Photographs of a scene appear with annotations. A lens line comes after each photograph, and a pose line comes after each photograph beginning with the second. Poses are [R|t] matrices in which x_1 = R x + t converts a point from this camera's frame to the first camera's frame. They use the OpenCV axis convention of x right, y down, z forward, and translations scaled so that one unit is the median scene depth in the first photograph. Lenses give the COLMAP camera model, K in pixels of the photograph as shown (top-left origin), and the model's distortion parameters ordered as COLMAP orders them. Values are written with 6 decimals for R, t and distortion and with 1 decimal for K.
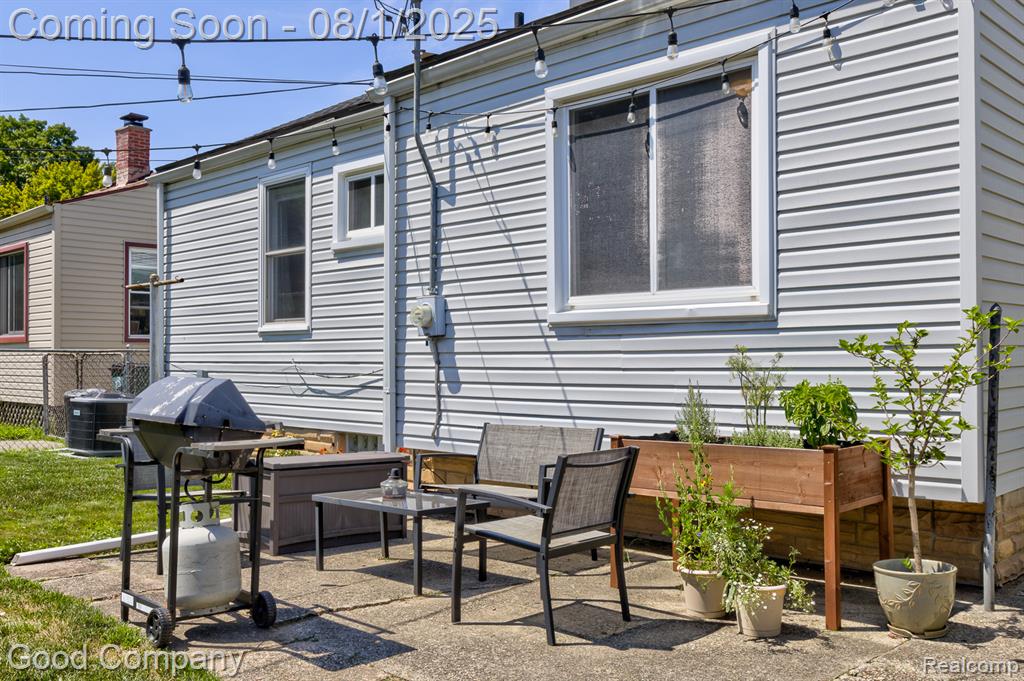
lens RADIAL K [[956.7, 0, 510.0], [0, 956.7, 341.2], [0, 0, 1]] dist [0.016349, 0.000000]
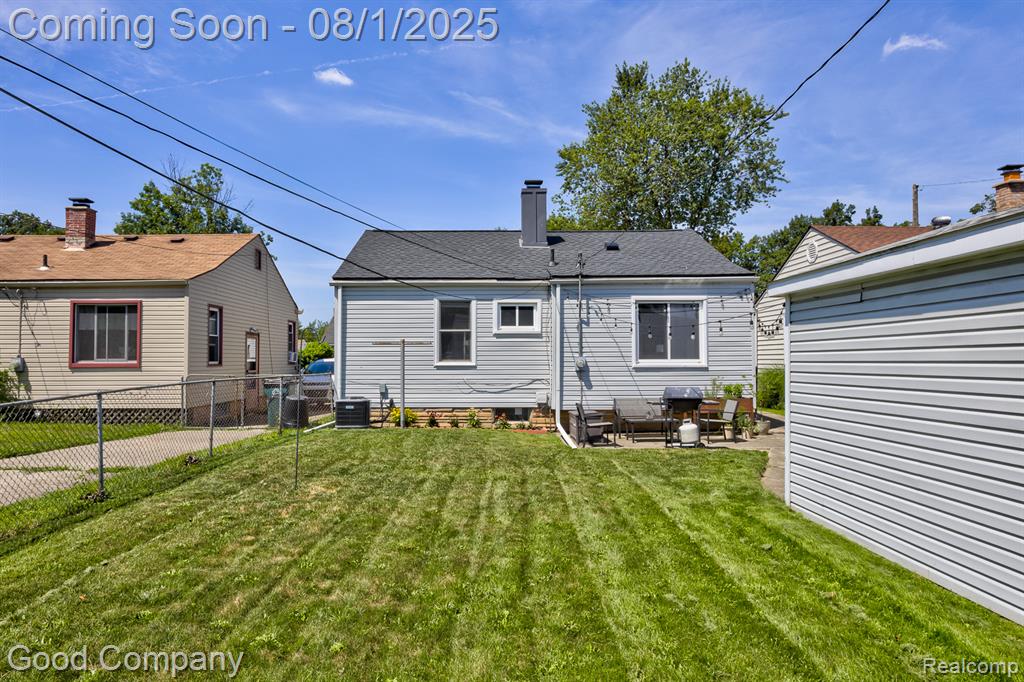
lens RADIAL K [[643.4, 0, 489.1], [0, 643.4, 346.0], [0, 0, 1]] dist [0.004186, -0.005546]
pose [[0.696245, 0.015036, 0.717647, -1.703239], [-0.012310, 0.999884, -0.009006, -0.059342], [-0.717699, -0.002564, 0.696349, -0.169059]]
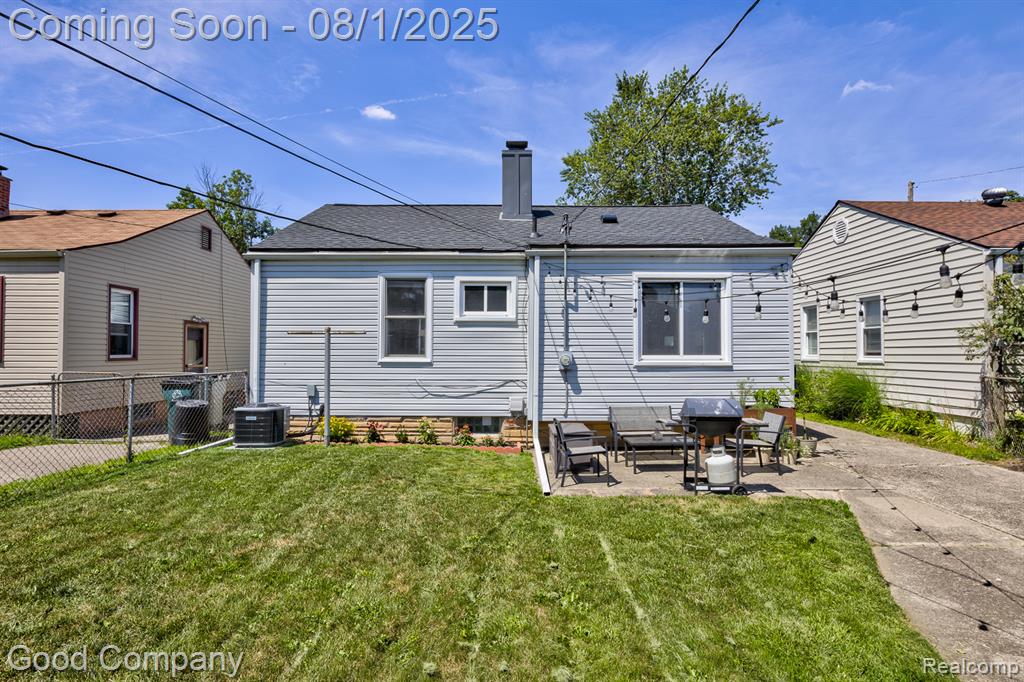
lens RADIAL K [[527.2, 0, 508.2], [0, 527.2, 346.8], [0, 0, 1]] dist [-0.007187, 0.001185]
pose [[0.701966, 0.009427, 0.712148, -1.060653], [-0.016700, 0.999855, 0.003226, -0.060196], [-0.712014, -0.014158, 0.702022, 0.236478]]
